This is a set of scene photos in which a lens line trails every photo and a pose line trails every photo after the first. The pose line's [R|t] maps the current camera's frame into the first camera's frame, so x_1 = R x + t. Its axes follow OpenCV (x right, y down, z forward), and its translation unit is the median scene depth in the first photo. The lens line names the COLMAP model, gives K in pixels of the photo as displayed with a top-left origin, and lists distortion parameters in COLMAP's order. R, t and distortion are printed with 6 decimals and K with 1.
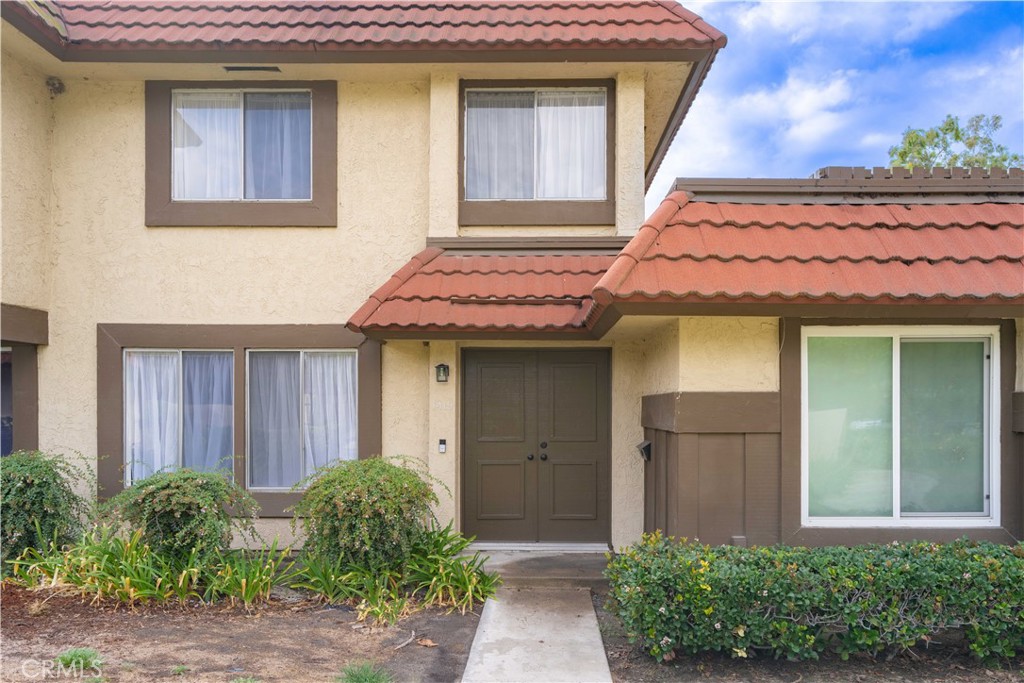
lens RADIAL K [[710.3, 0, 549.9], [0, 710.3, 416.5], [0, 0, 1]] dist [0.062115, -0.001502]
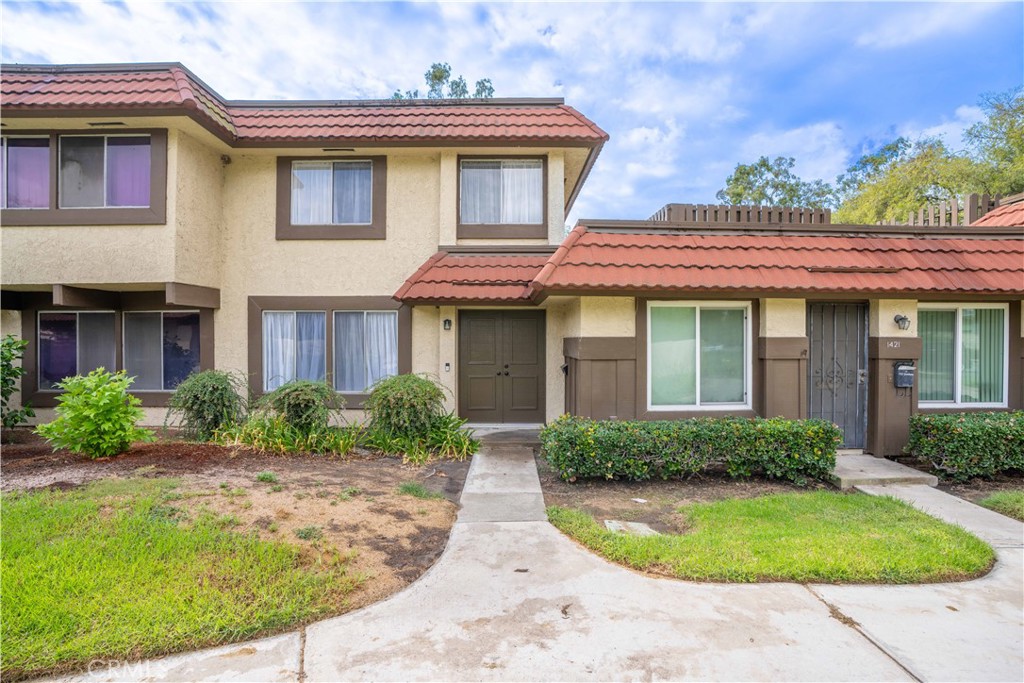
lens RADIAL K [[467.3, 0, 515.9], [0, 467.3, 338.8], [0, 0, 1]] dist [-0.003248, 0.000013]
pose [[0.999960, -0.002473, 0.008588, 0.004851], [0.002616, 0.999858, -0.016639, -0.007875], [-0.008545, 0.016660, 0.999825, -0.139003]]
